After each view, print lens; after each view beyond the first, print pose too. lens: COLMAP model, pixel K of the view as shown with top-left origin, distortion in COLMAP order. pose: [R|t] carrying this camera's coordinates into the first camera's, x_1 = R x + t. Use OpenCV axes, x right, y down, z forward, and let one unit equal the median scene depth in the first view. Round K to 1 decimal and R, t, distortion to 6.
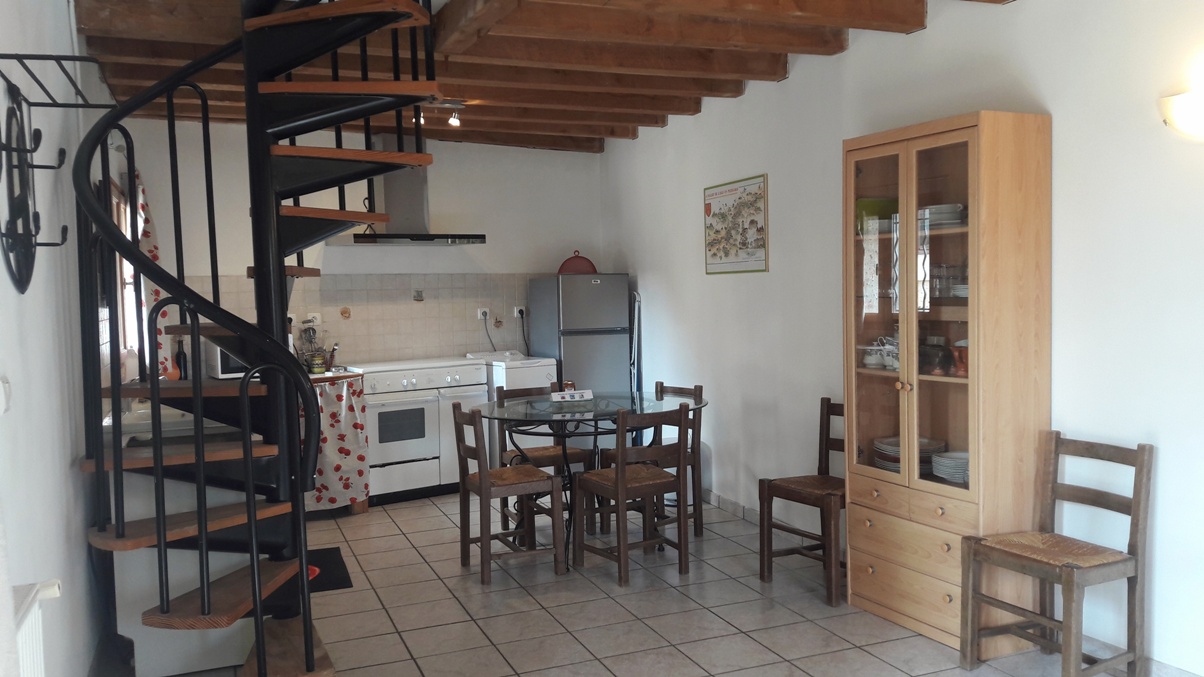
lens RADIAL K [[917.3, 0, 602.0], [0, 917.3, 338.5], [0, 0, 1]] dist [0.012754, -0.007402]
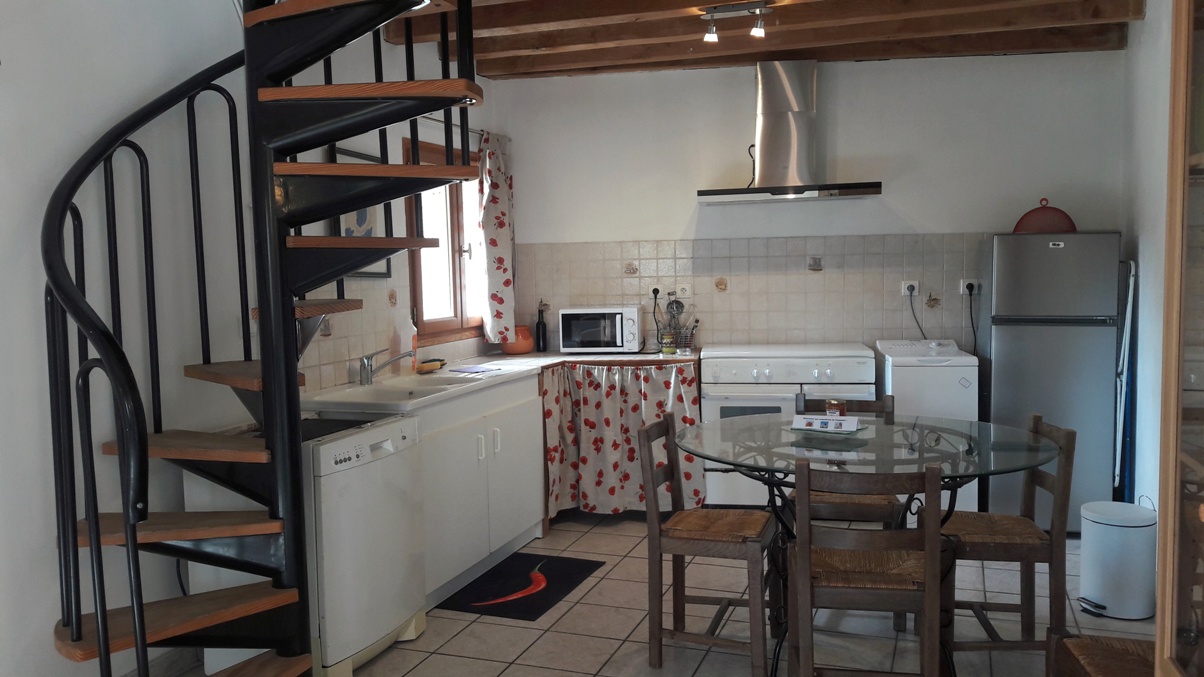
lens RADIAL K [[917.3, 0, 602.0], [0, 917.3, 338.5], [0, 0, 1]] dist [0.012754, -0.007402]
pose [[0.734919, 0.064125, -0.675116, 0.228677], [-0.034652, 0.997770, 0.057050, -0.023470], [0.677269, -0.018533, 0.735502, 0.318458]]
